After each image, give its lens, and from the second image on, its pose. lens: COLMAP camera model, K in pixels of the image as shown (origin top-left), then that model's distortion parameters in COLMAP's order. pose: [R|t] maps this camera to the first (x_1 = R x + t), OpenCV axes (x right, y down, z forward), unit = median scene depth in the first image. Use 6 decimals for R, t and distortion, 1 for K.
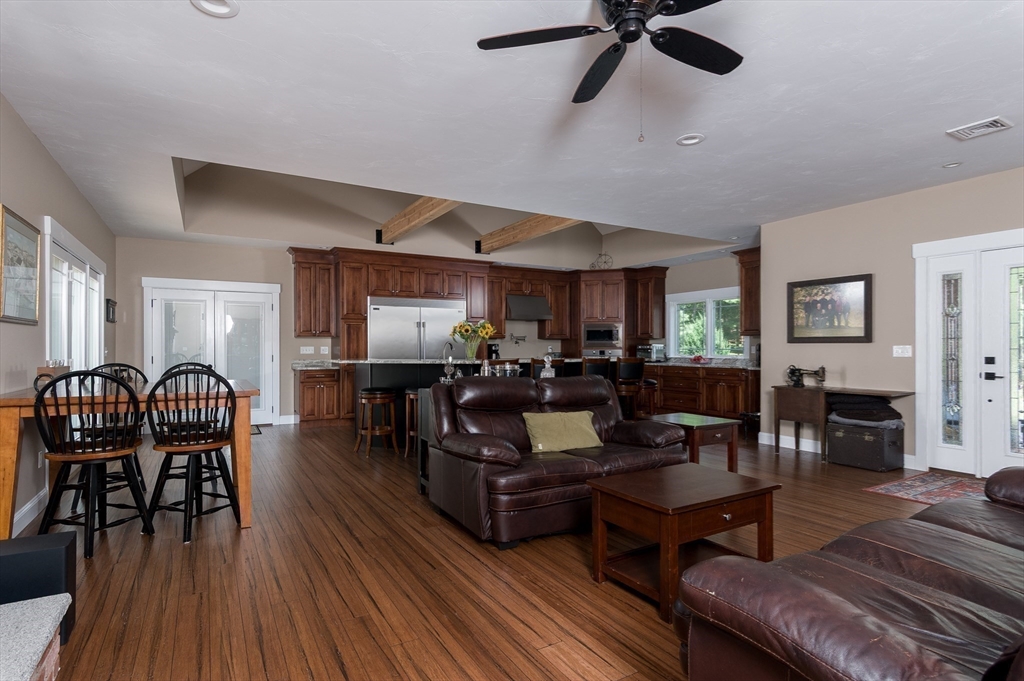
lens RADIAL K [[529.9, 0, 507.5], [0, 529.9, 344.6], [0, 0, 1]] dist [-0.000979, -0.000202]
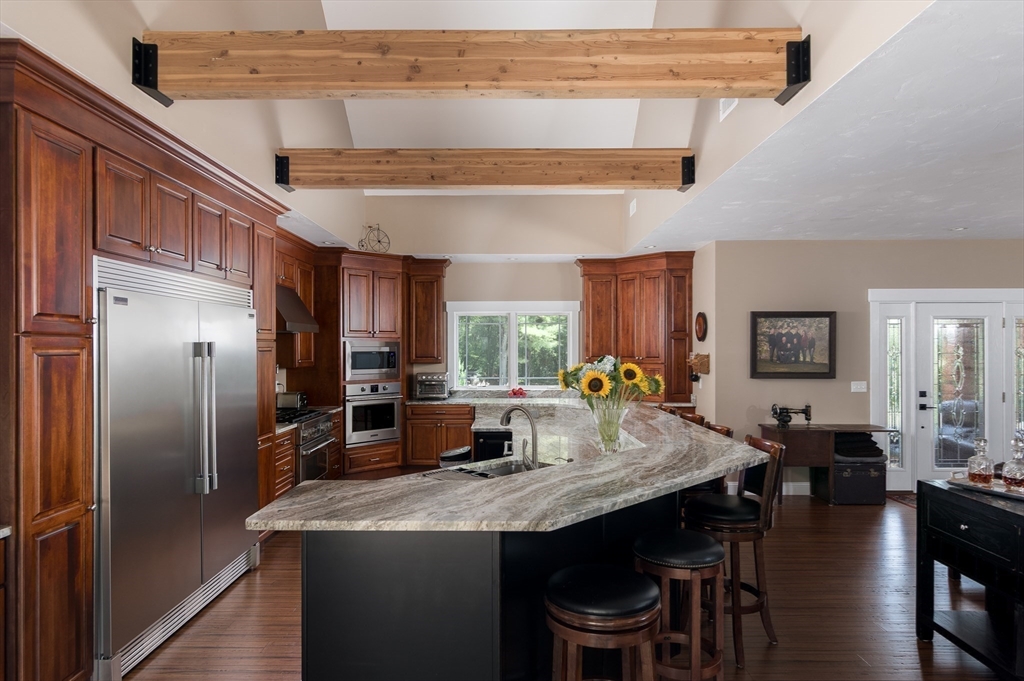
lens RADIAL K [[605.2, 0, 509.1], [0, 605.2, 345.3], [0, 0, 1]] dist [-0.000085, 0.000489]
pose [[0.506451, 0.003646, 0.862261, -0.598356], [-0.004512, 0.999989, -0.001579, -0.058923], [-0.862257, -0.003091, 0.506462, 0.882928]]
